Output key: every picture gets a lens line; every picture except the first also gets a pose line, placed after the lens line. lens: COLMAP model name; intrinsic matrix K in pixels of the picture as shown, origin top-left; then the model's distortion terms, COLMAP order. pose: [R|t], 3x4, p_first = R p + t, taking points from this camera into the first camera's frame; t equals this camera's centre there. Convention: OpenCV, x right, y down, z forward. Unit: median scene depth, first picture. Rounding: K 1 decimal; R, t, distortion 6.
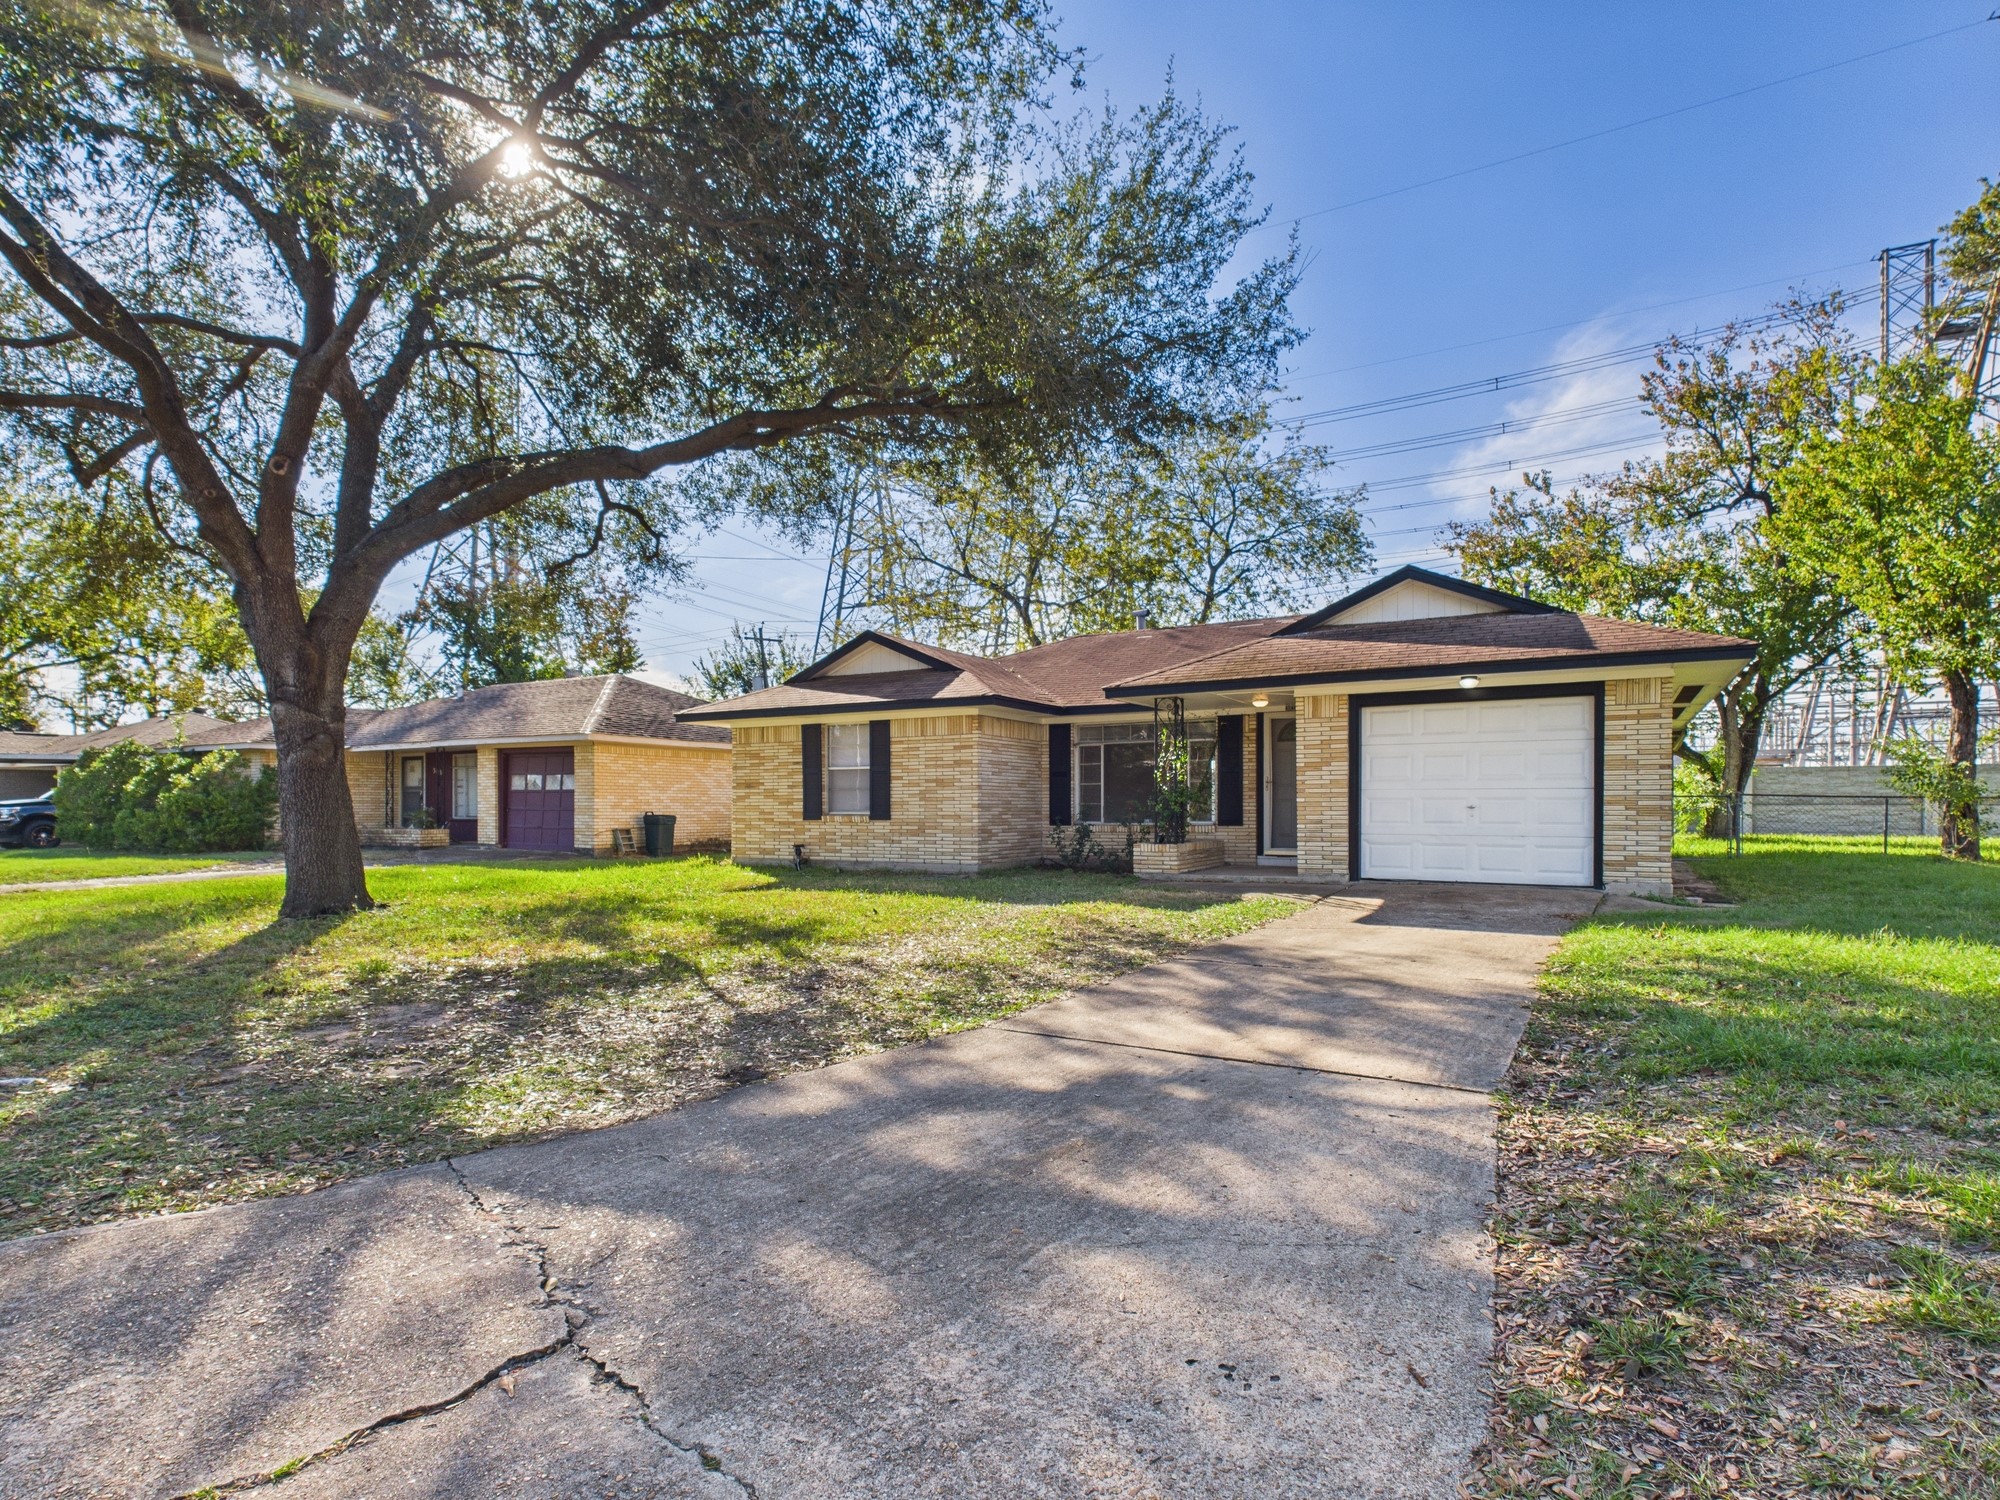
lens RADIAL K [[1086.2, 0, 999.7], [0, 1086.2, 847.8], [0, 0, 1]] dist [-0.012613, 0.000686]
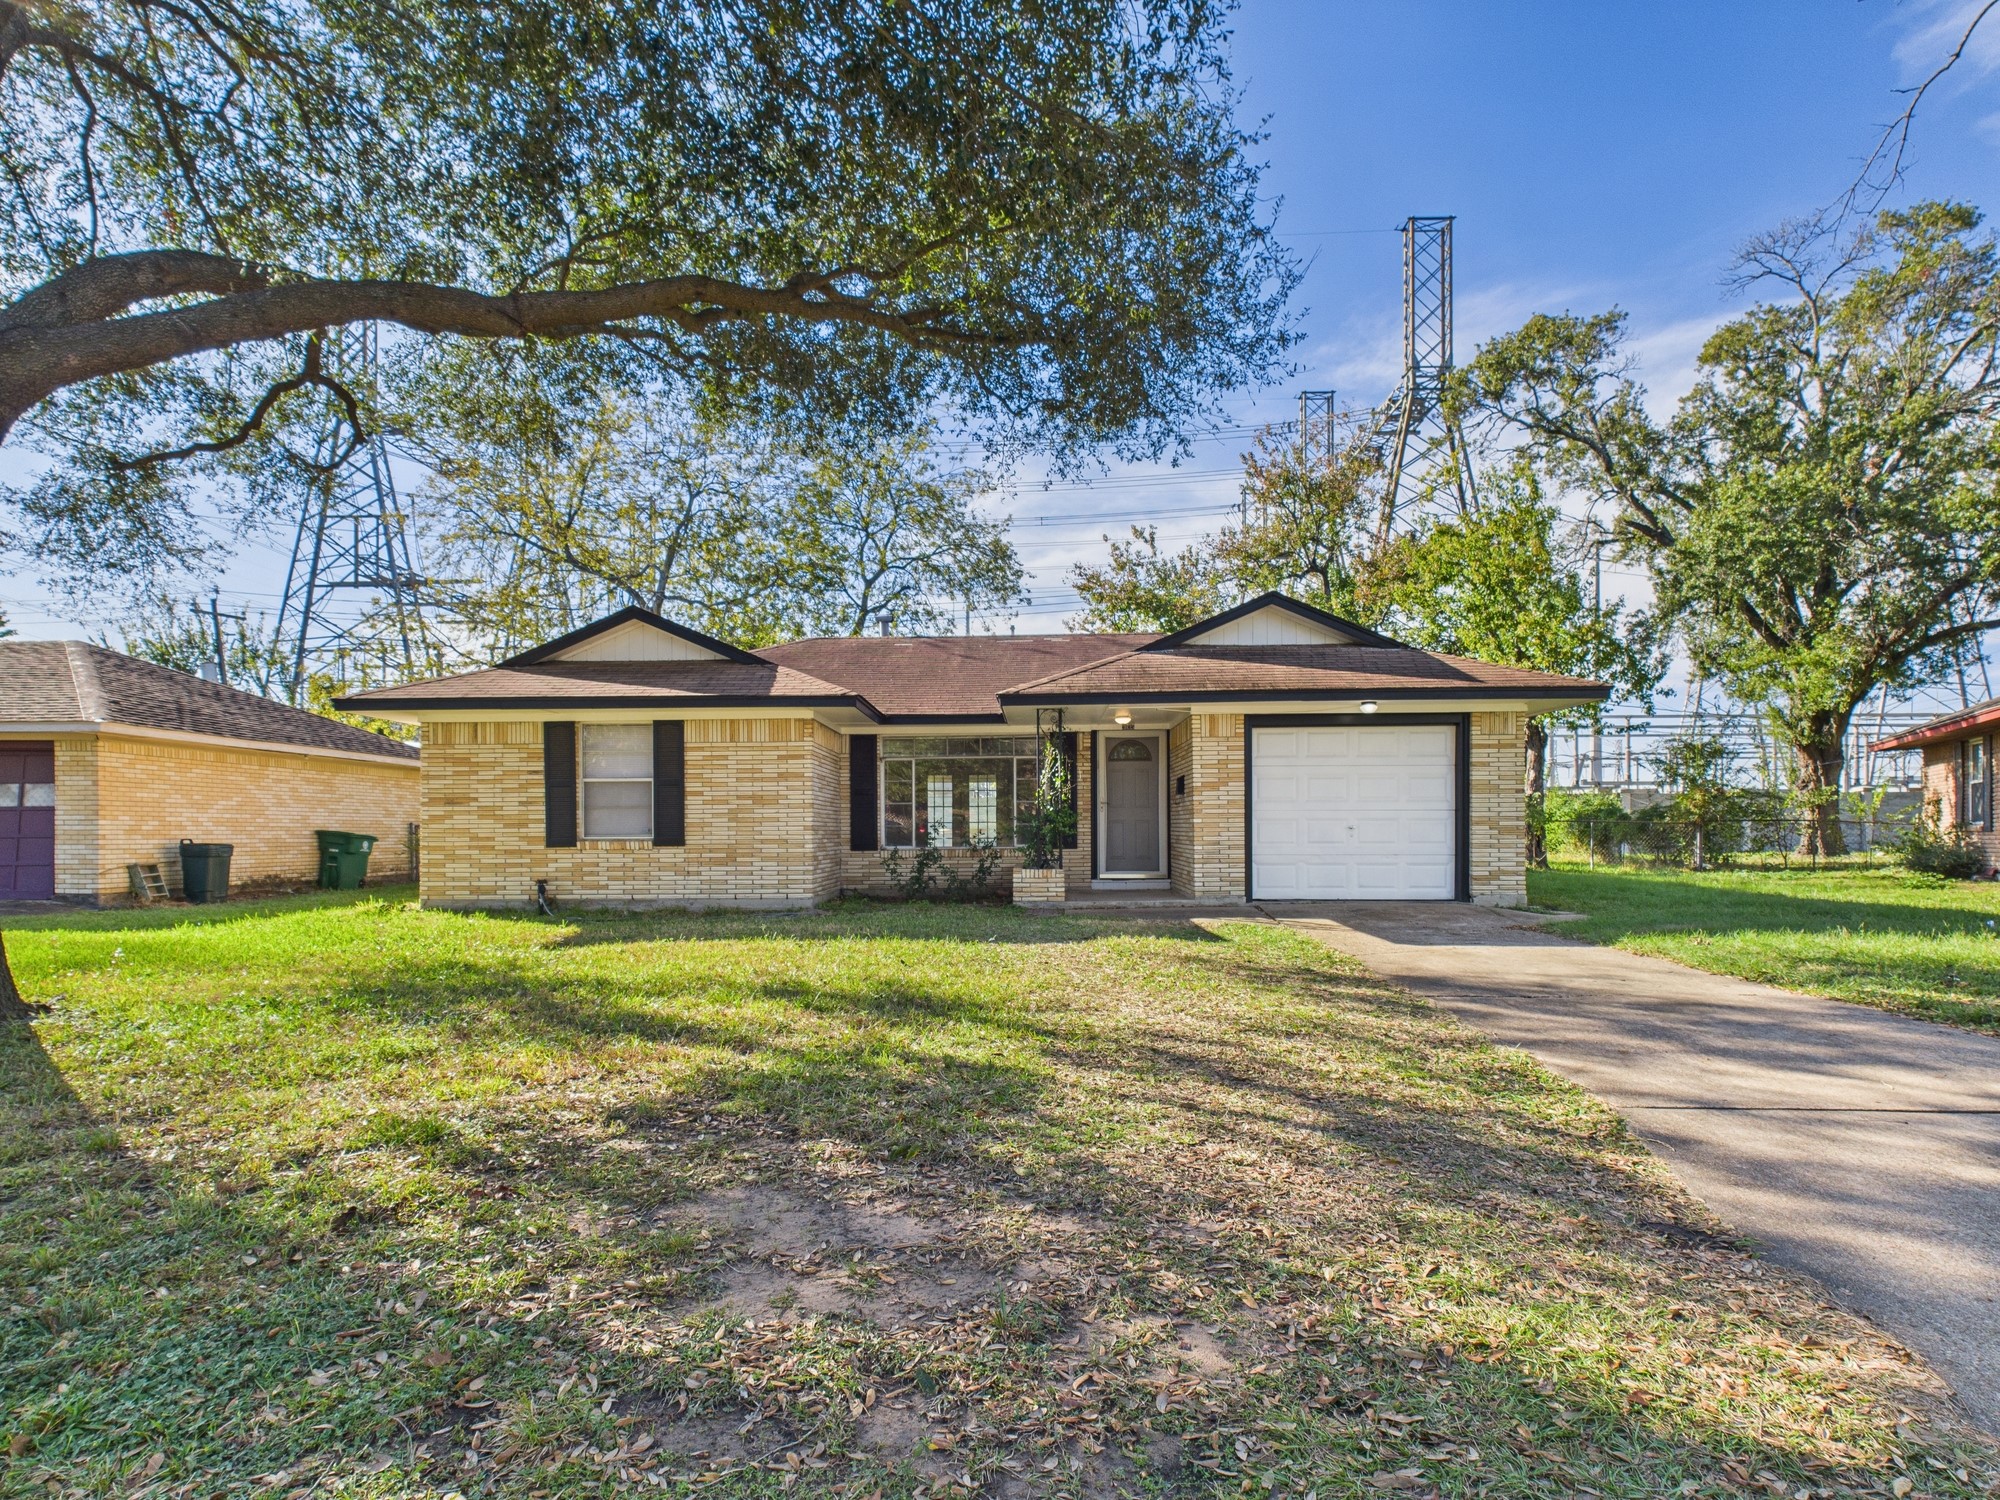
lens RADIAL K [[1086.2, 0, 999.7], [0, 1086.2, 847.8], [0, 0, 1]] dist [-0.012613, 0.000686]
pose [[0.873656, -0.009706, 0.486448, -0.286051], [0.021764, 0.999580, -0.019142, -0.004170], [-0.486058, 0.027310, 0.873500, 0.195659]]
